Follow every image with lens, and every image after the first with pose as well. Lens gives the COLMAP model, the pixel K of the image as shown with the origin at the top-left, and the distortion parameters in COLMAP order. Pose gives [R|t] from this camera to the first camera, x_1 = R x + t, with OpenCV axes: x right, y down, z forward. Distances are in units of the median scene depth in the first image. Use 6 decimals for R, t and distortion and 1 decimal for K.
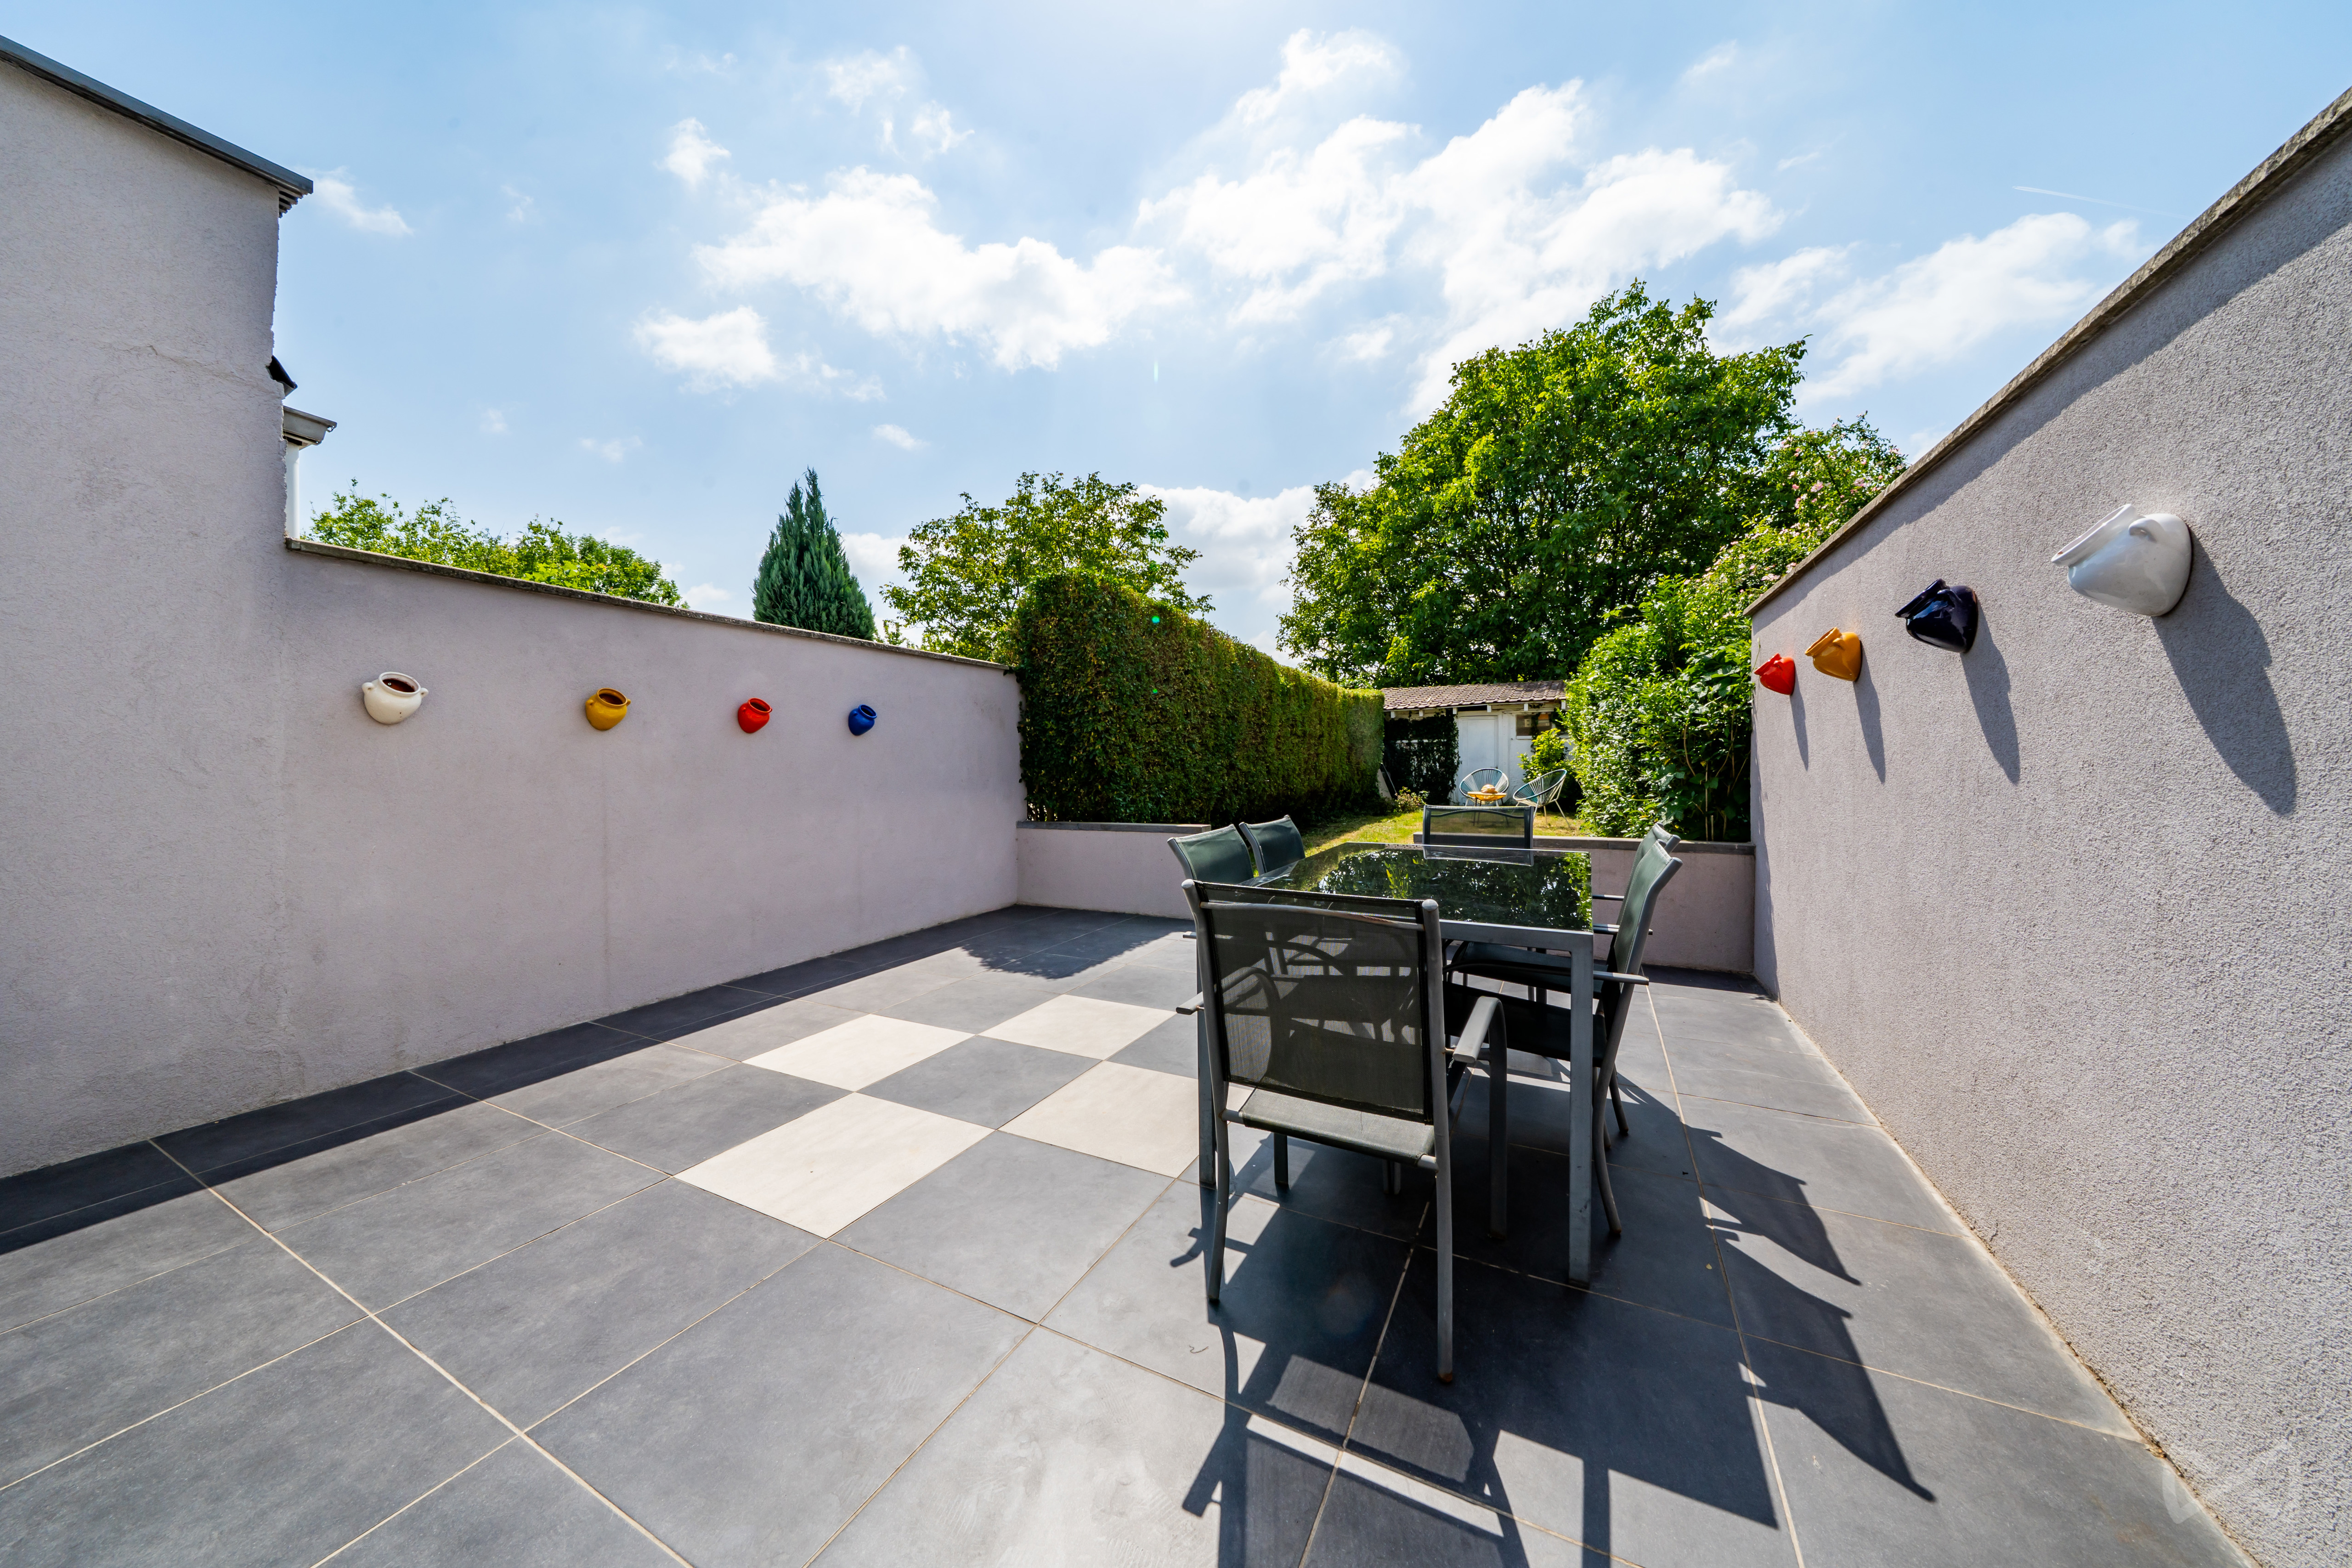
lens RADIAL K [[790.8, 0, 1159.4], [0, 790.8, 788.0], [0, 0, 1]] dist [-0.027560, -0.000398]
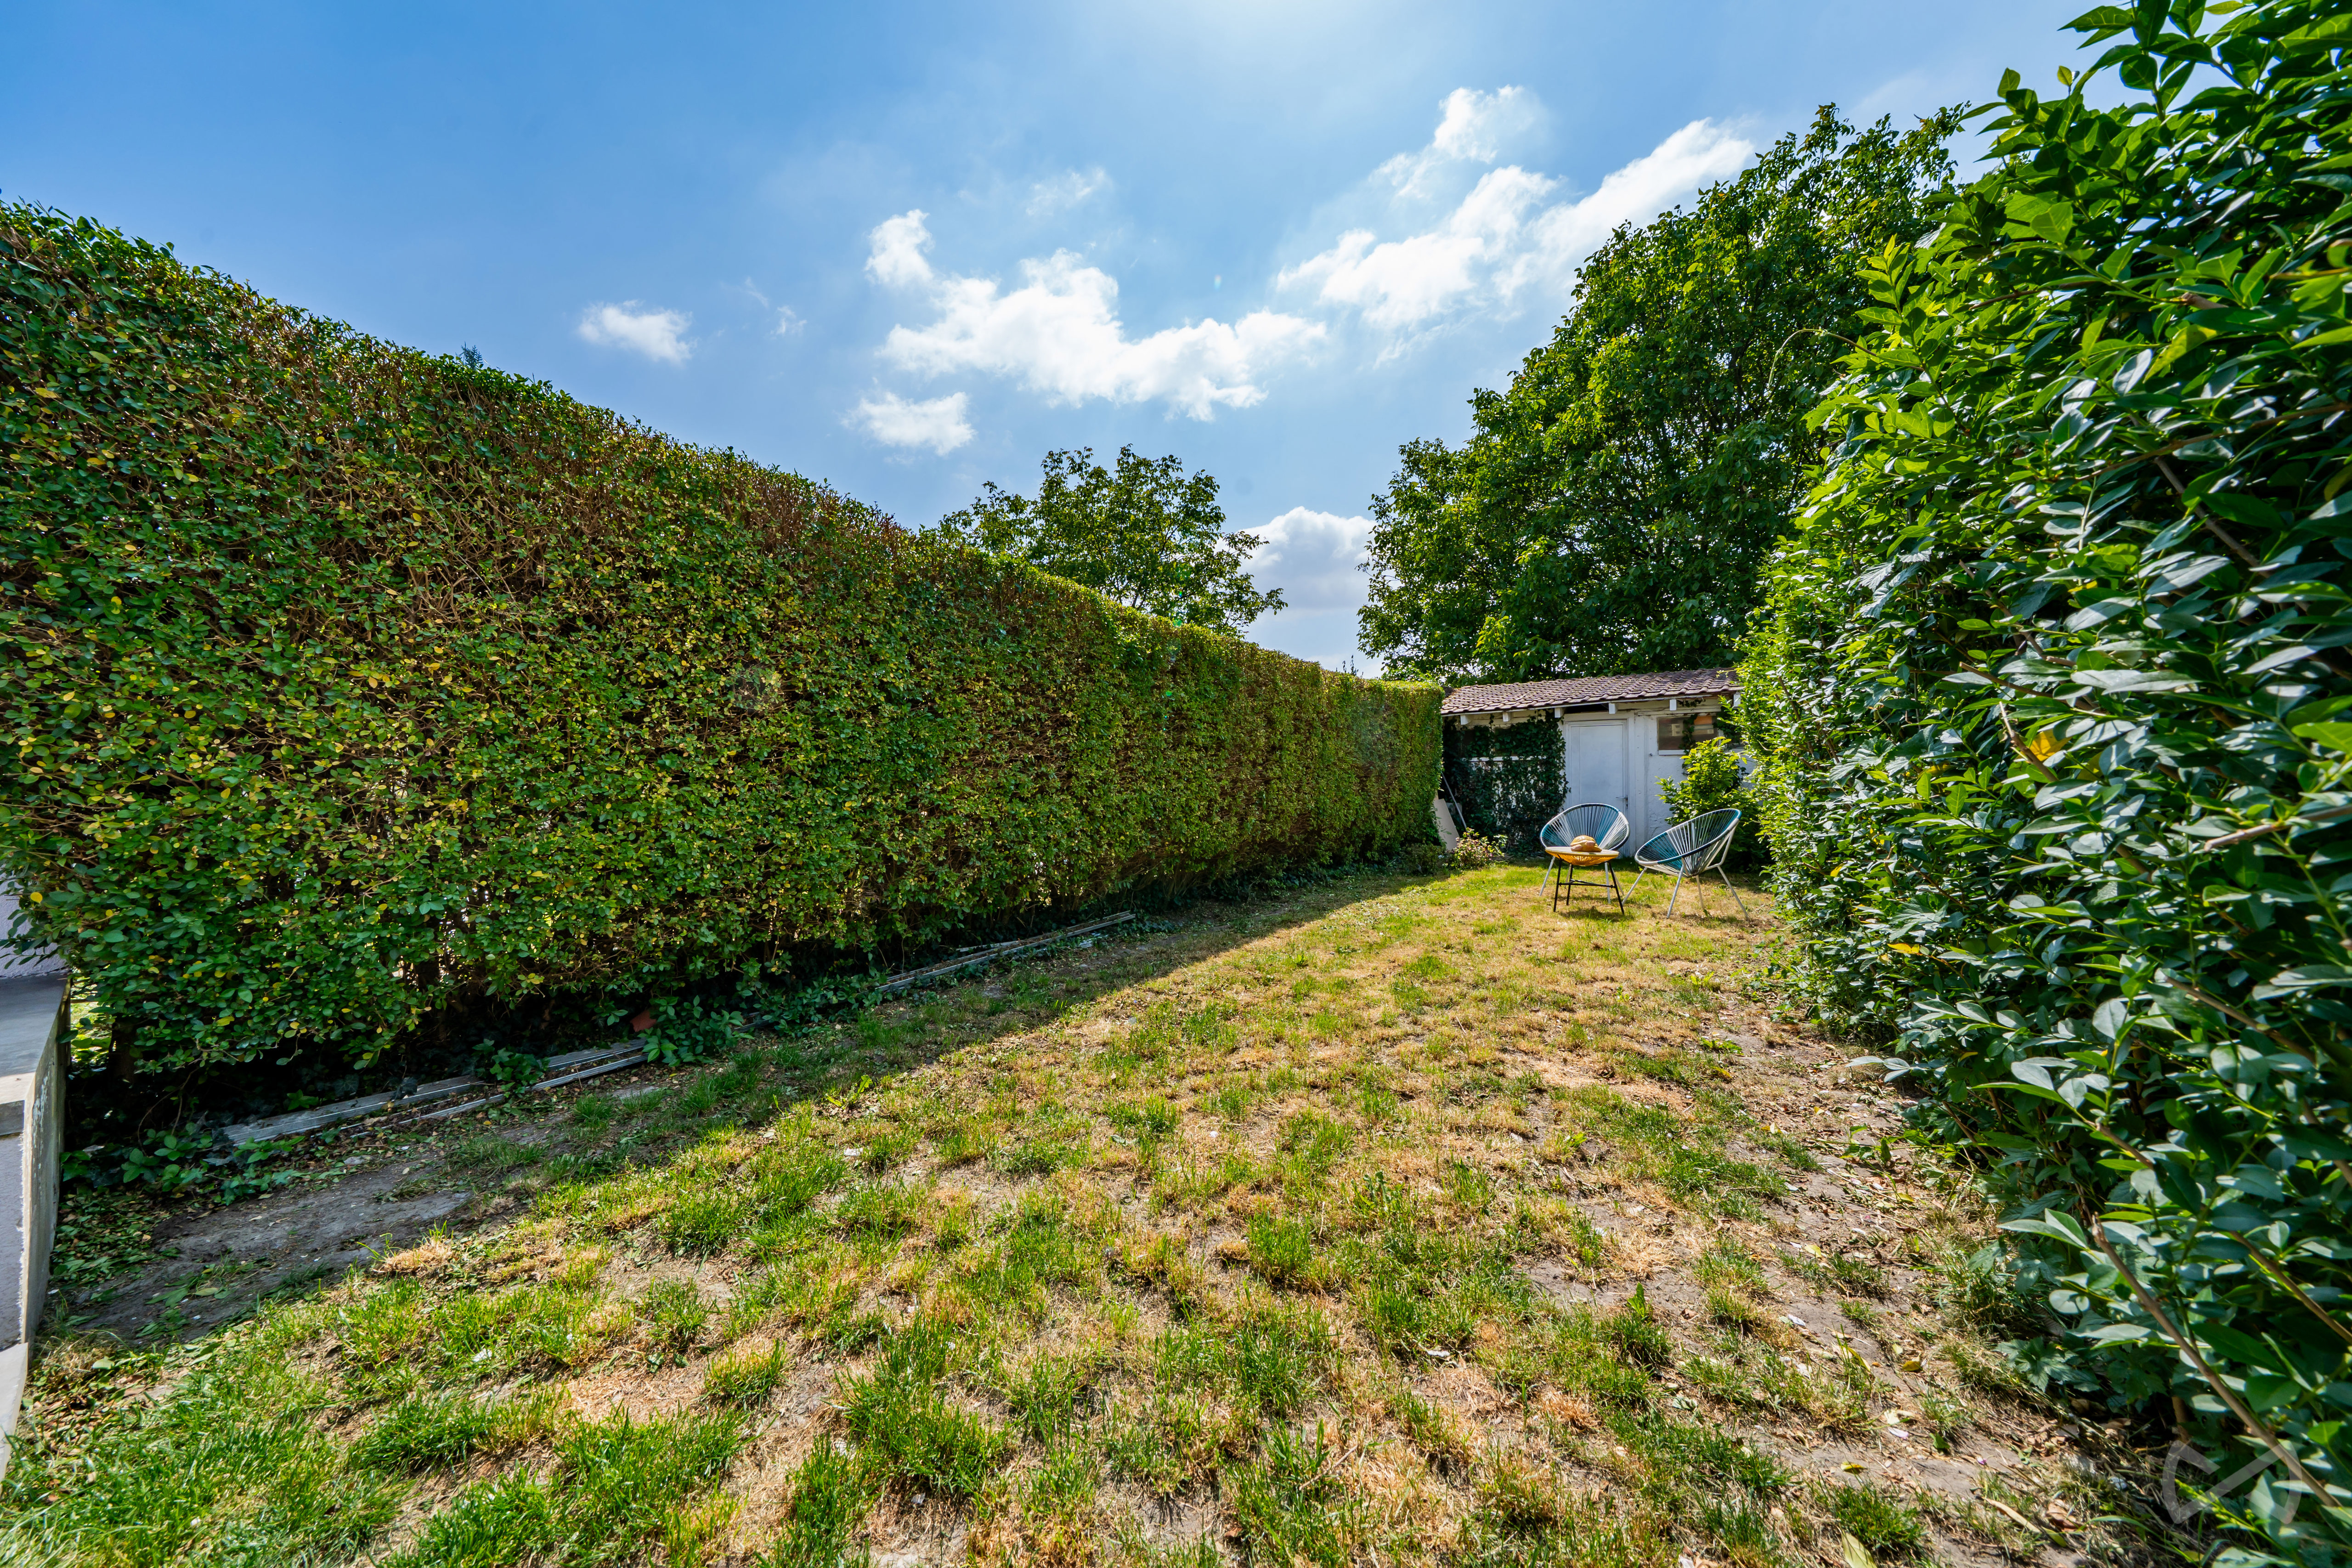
lens RADIAL K [[790.8, 0, 1179.4], [0, 790.8, 787.2], [0, 0, 1]] dist [-0.027560, -0.000398]
pose [[0.988142, -0.000984, -0.153542, 0.117069], [-0.003742, 0.999528, -0.030487, -0.010526], [0.153499, 0.030700, 0.987672, 0.218369]]
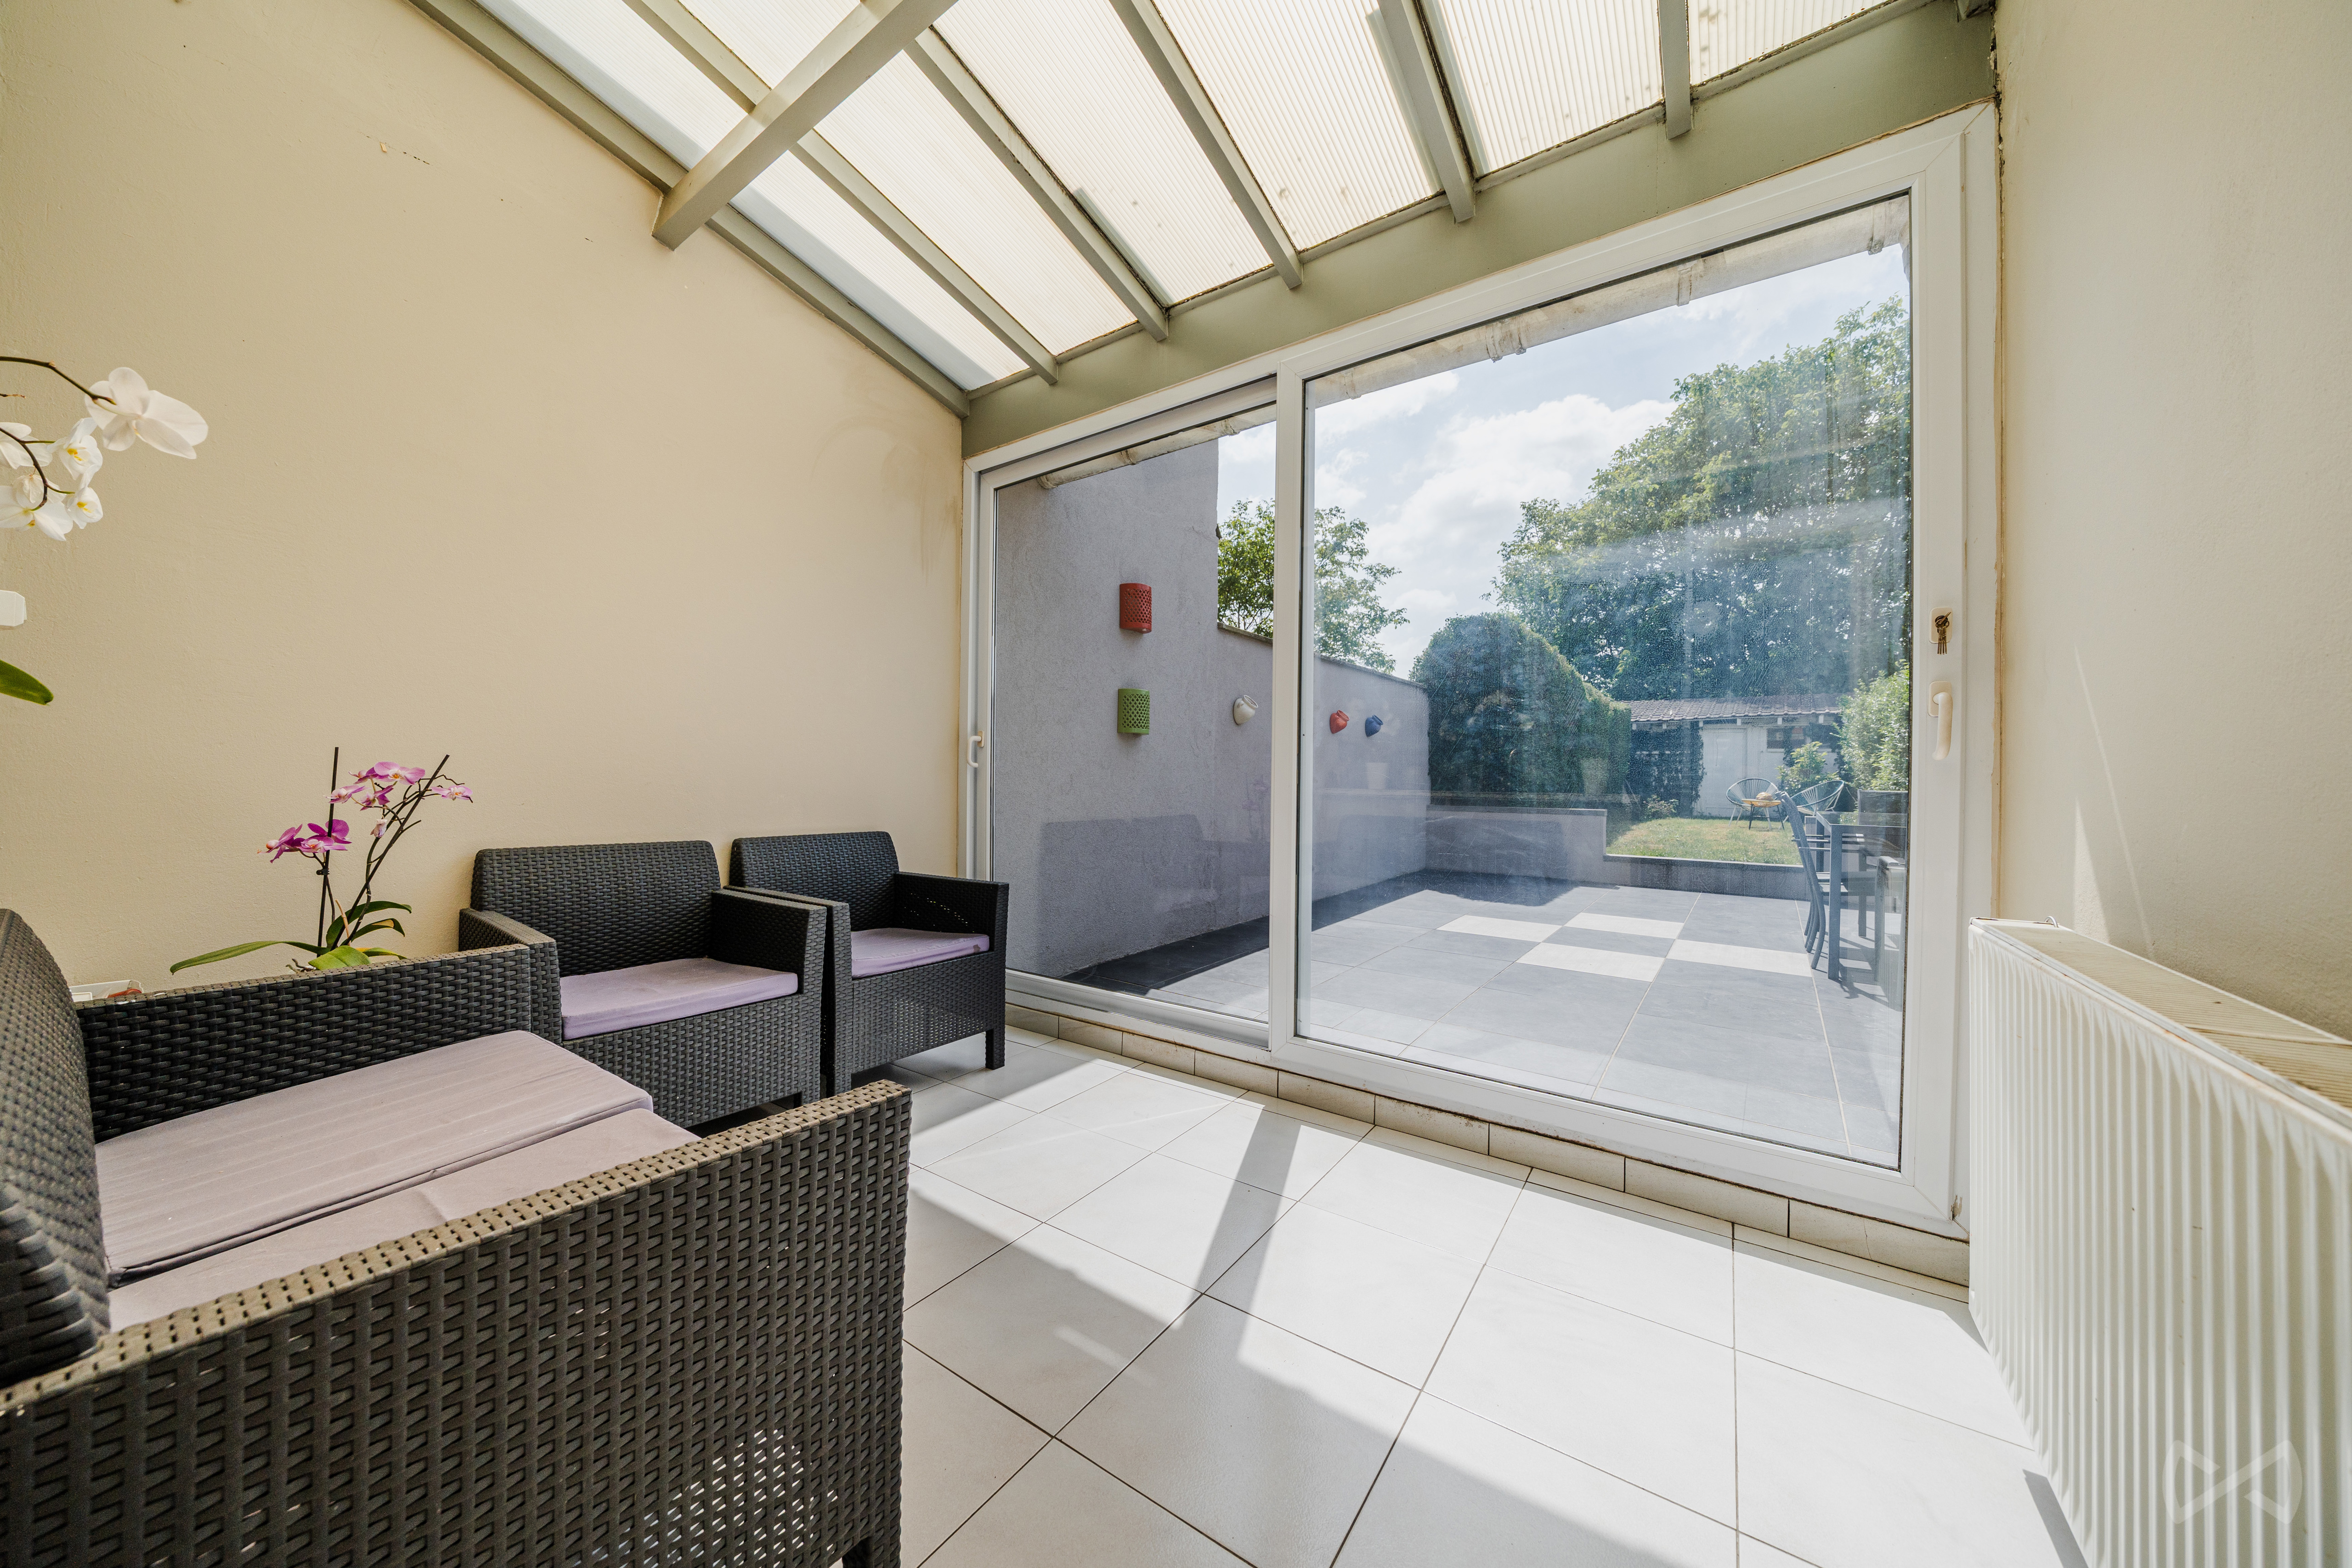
lens RADIAL K [[790.8, 0, 1133.3], [0, 790.8, 769.0], [0, 0, 1]] dist [-0.027560, -0.000398]
pose [[0.980991, 0.023240, -0.192658, -0.112778], [-0.029543, 0.999116, -0.029907, 0.010017], [0.191792, 0.035030, 0.980810, -0.102374]]
